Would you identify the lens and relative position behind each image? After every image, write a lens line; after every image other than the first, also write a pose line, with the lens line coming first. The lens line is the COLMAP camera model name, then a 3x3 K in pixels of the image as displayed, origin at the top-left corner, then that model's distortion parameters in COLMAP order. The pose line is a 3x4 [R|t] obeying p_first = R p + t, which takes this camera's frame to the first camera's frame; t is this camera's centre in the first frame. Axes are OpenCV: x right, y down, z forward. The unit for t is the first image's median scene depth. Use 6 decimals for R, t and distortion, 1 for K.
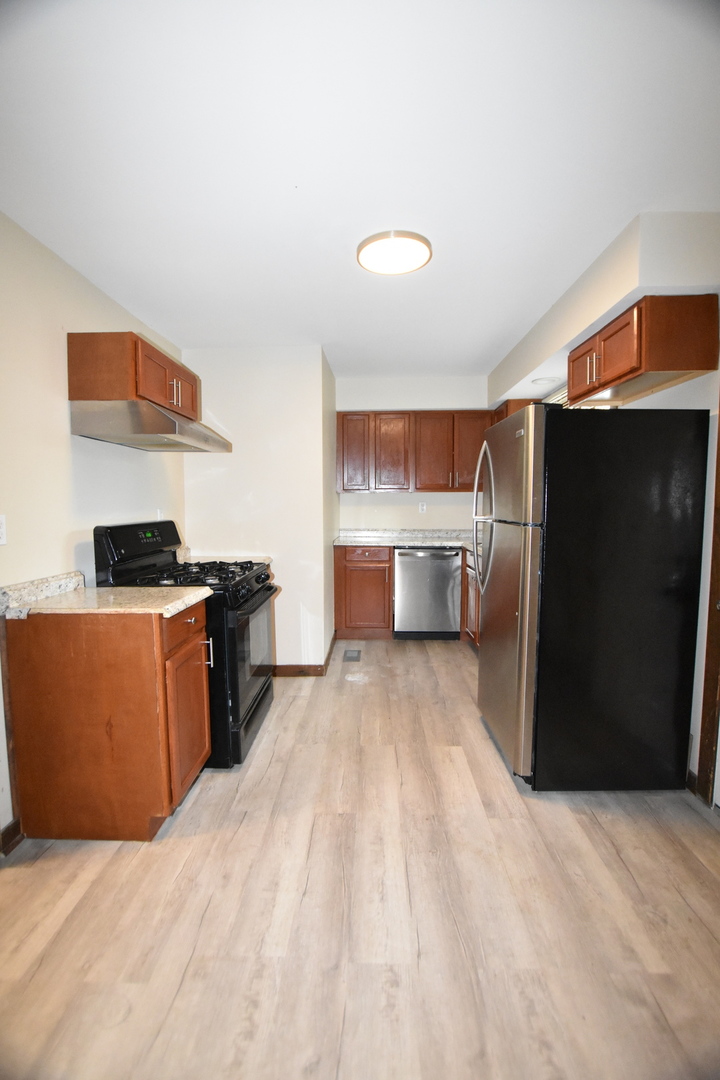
lens RADIAL K [[474.9, 0, 360.6], [0, 474.9, 540.0], [0, 0, 1]] dist [-0.035782, 0.006200]
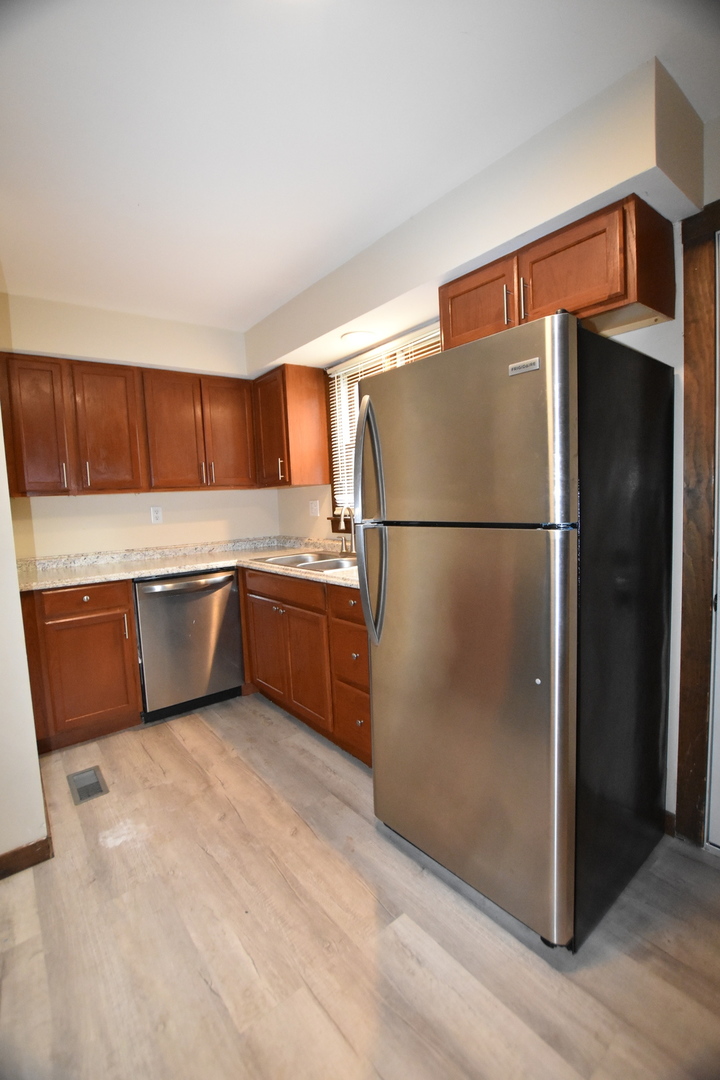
lens RADIAL K [[474.9, 0, 362.4], [0, 474.9, 540.0], [0, 0, 1]] dist [-0.035782, 0.006200]
pose [[0.764820, -0.089560, 0.637988, -0.108952], [0.095046, 0.995140, 0.025756, -0.030899], [-0.637194, 0.040940, 0.769615, 0.405958]]
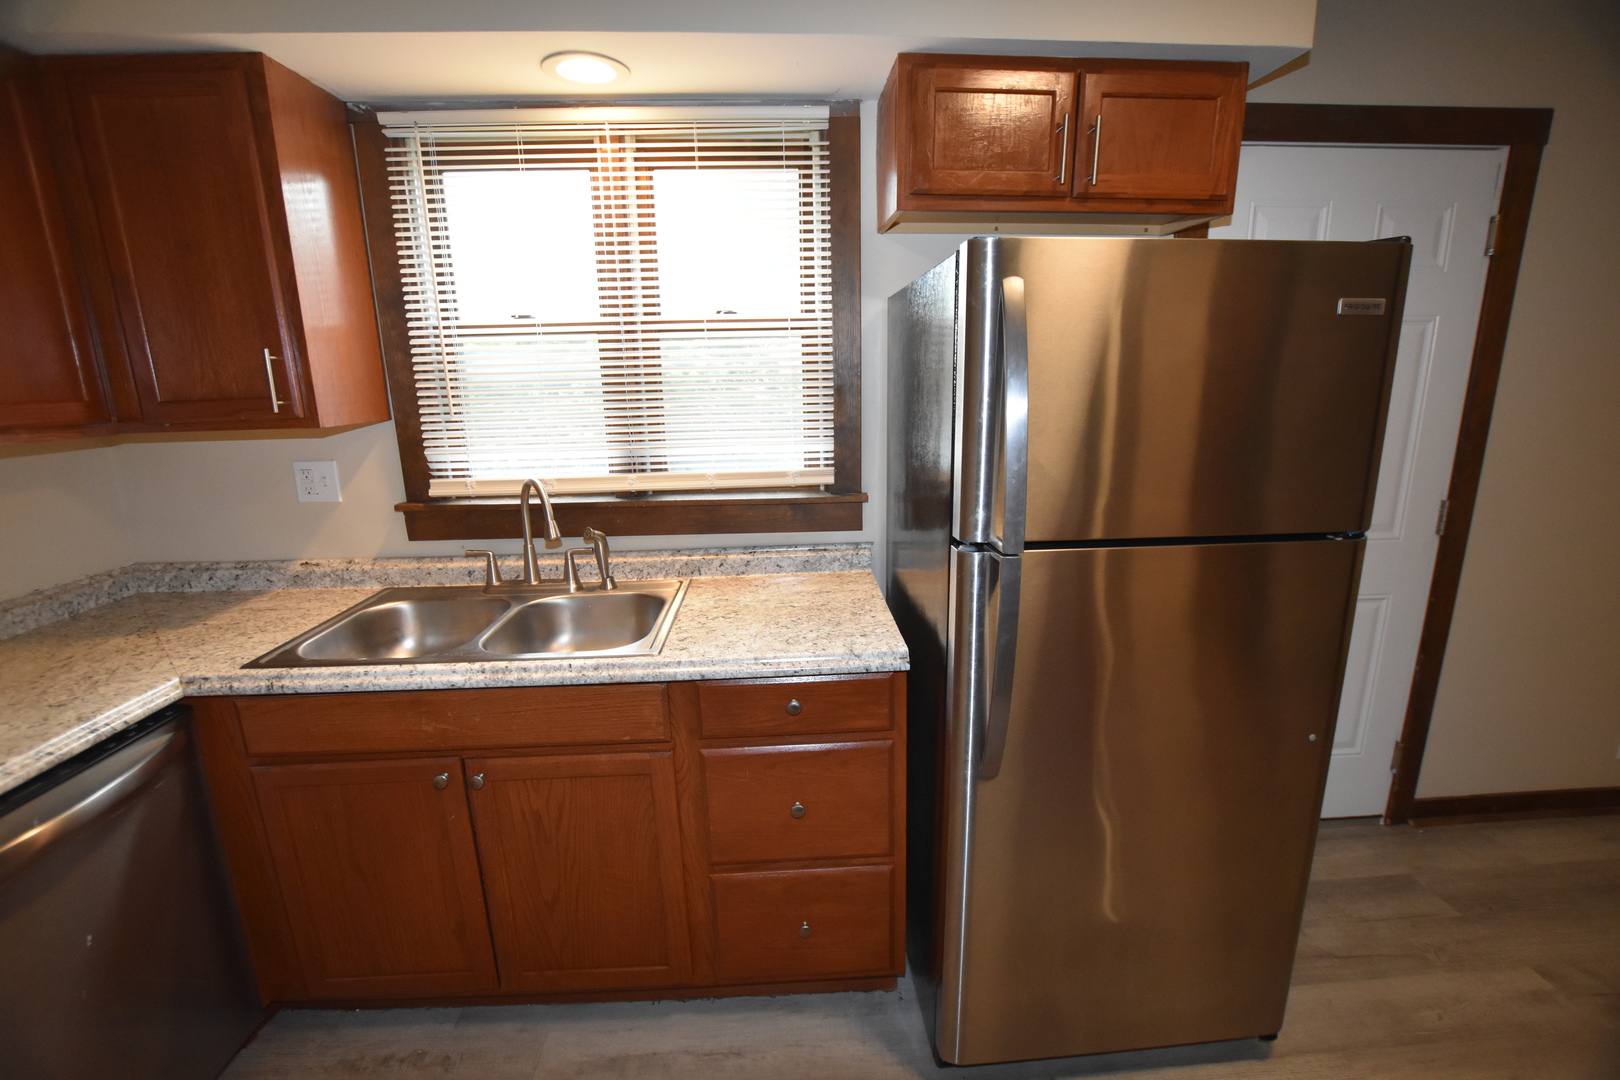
lens RADIAL K [[712.3, 0, 813.9], [0, 712.3, 548.7], [0, 0, 1]] dist [-0.035782, 0.006200]
pose [[-0.079335, -0.230168, 0.969912, -0.127912], [0.093220, 0.967002, 0.237102, -0.123867], [-0.992480, 0.109226, -0.055260, 0.872636]]
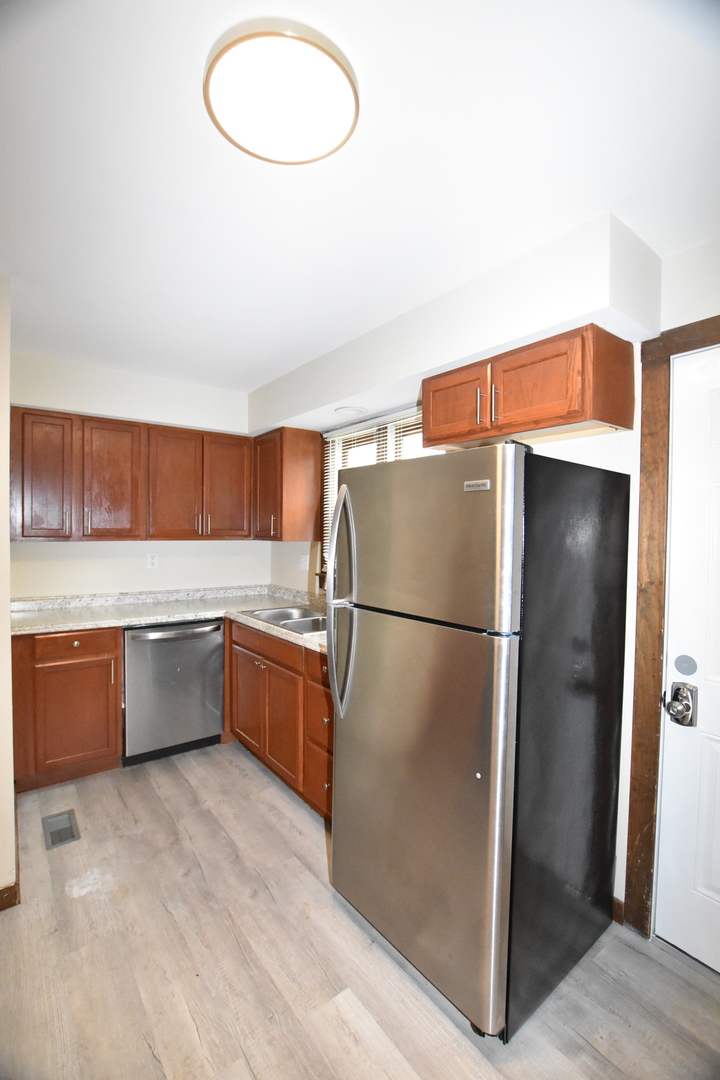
lens RADIAL K [[474.9, 0, 359.6], [0, 474.9, 544.4], [0, 0, 1]] dist [-0.035782, 0.006200]
pose [[0.775137, -0.007310, 0.631750, -0.103170], [0.038410, 0.998629, -0.035573, -0.077558], [-0.630624, 0.051840, 0.774355, 0.358304]]
